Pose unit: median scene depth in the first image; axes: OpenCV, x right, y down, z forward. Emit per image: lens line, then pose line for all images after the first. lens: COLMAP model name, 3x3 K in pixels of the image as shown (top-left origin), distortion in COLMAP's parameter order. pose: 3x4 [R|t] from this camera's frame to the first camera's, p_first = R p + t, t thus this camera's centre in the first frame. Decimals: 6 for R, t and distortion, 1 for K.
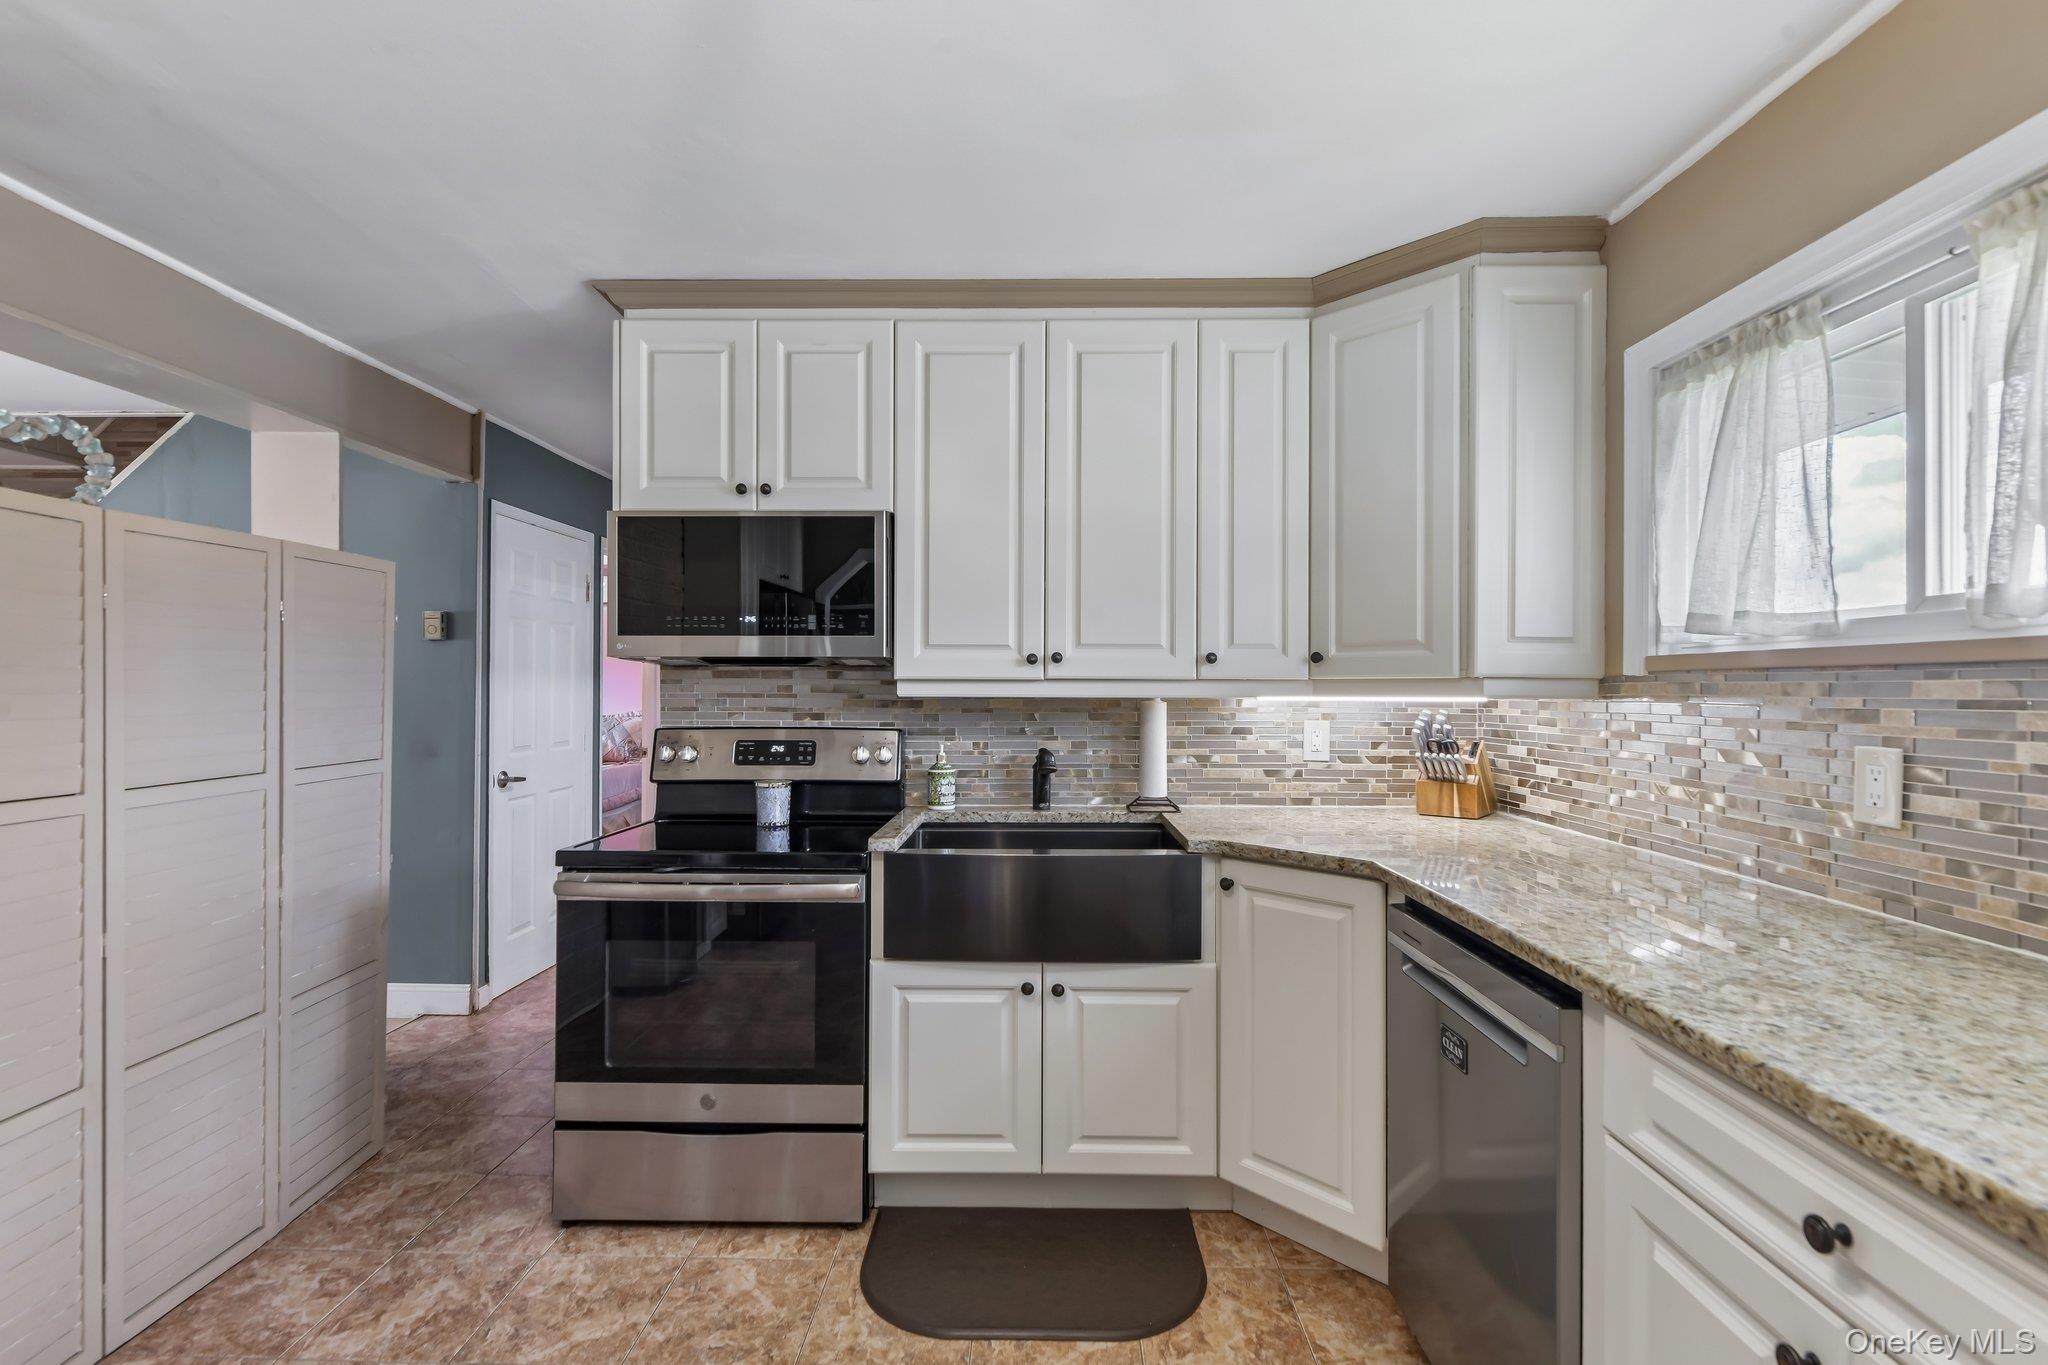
lens RADIAL K [[929.6, 0, 1017.3], [0, 929.6, 679.3], [0, 0, 1]] dist [0.006378, -0.004306]
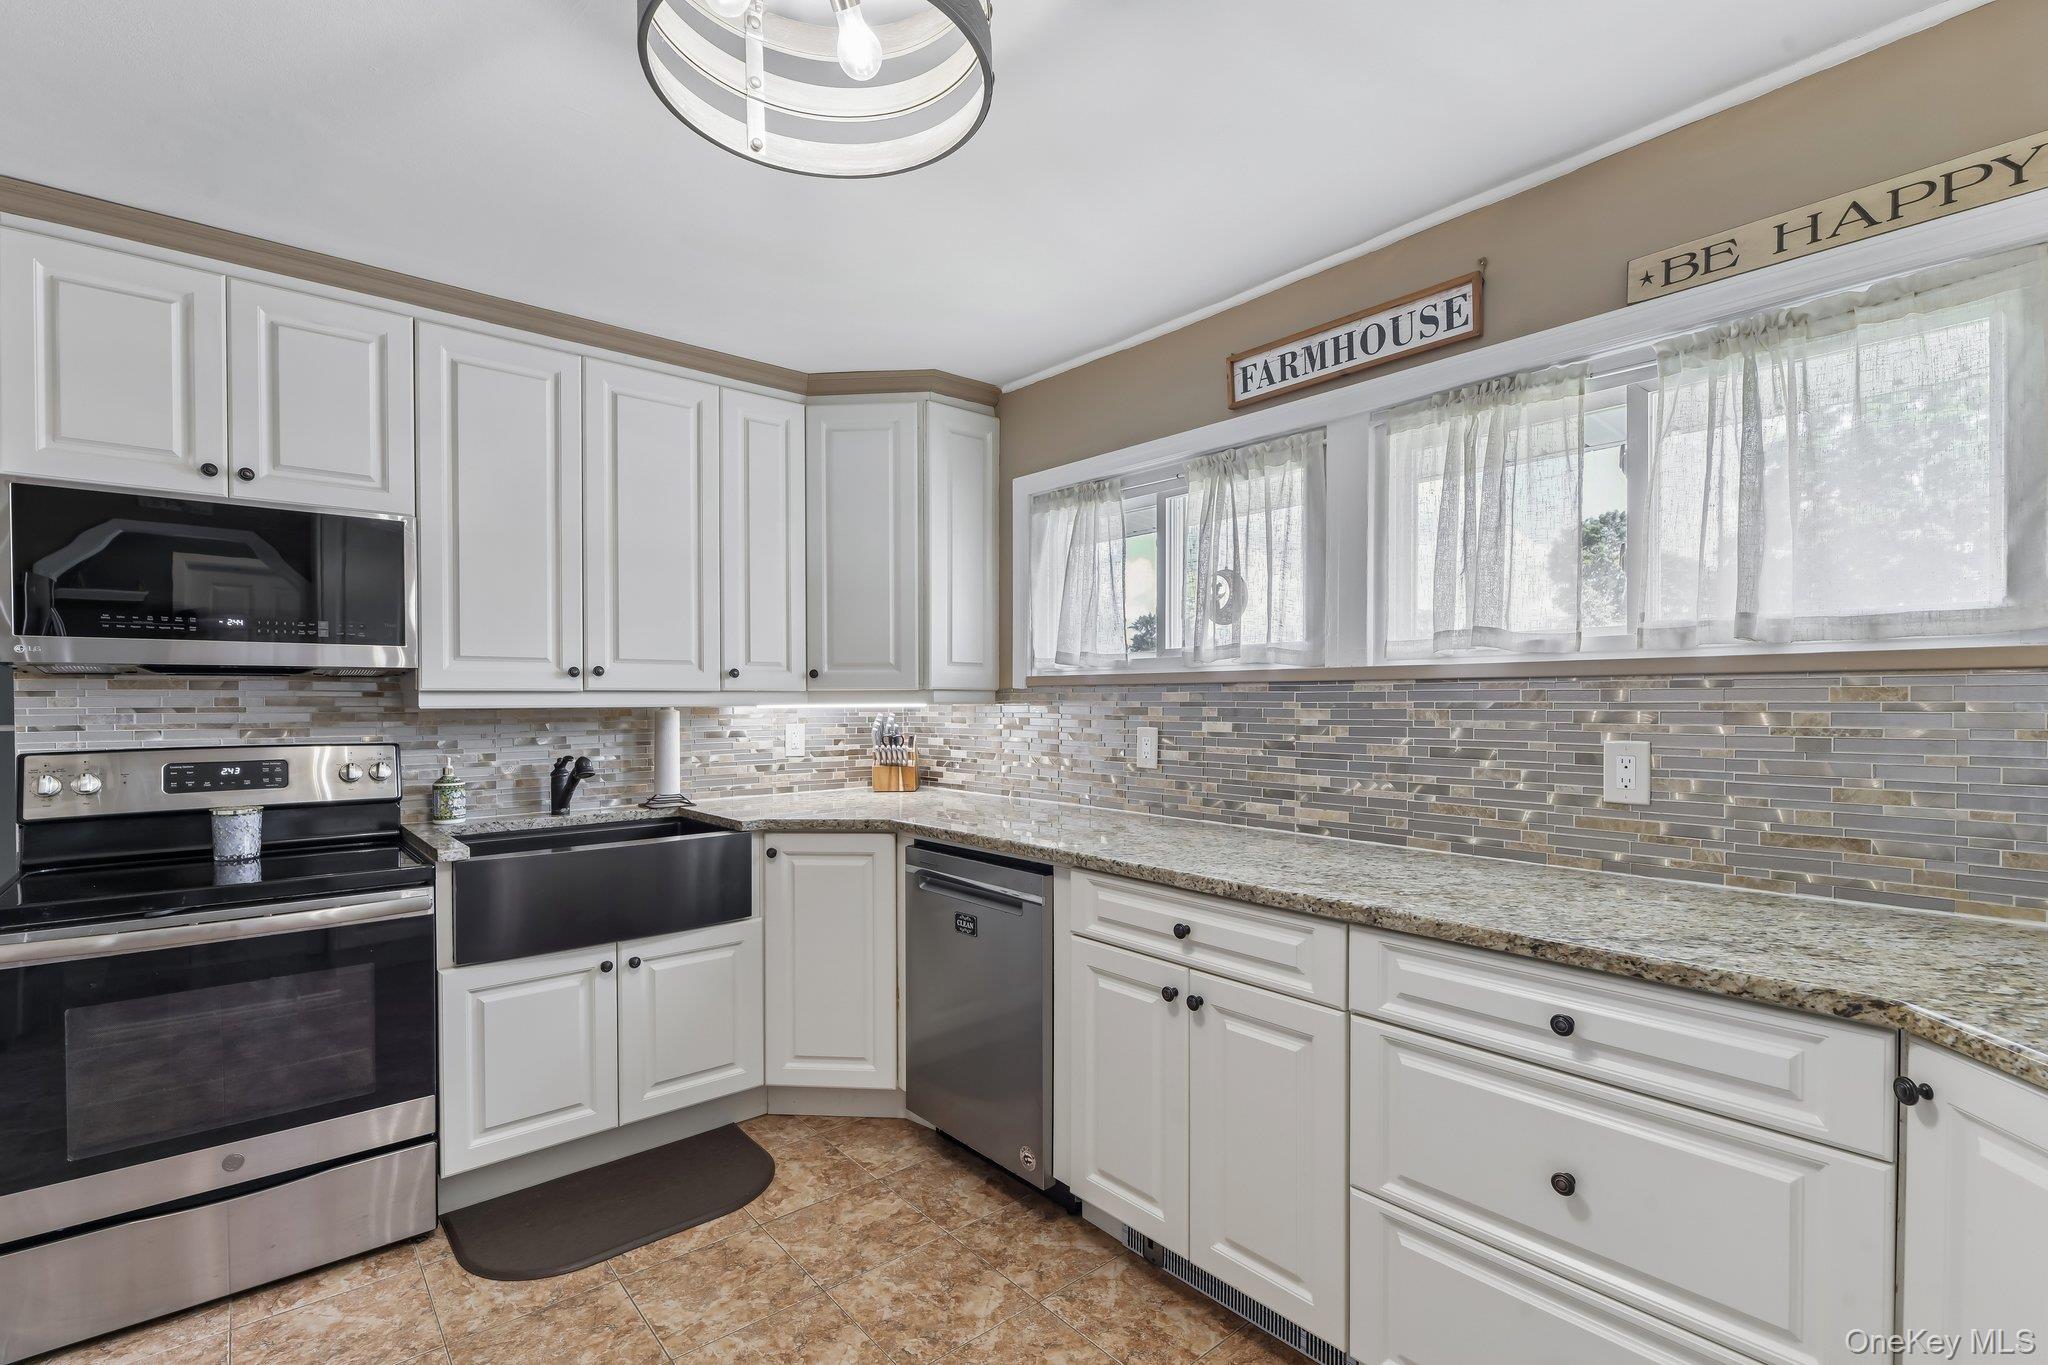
lens RADIAL K [[943.9, 0, 1022.2], [0, 943.9, 706.1], [0, 0, 1]] dist [0.003834, -0.000992]
pose [[0.747787, -0.011068, 0.663847, -0.362157], [-0.001343, 0.999834, 0.018183, -0.003366], [-0.663938, -0.014489, 0.747648, -0.179989]]
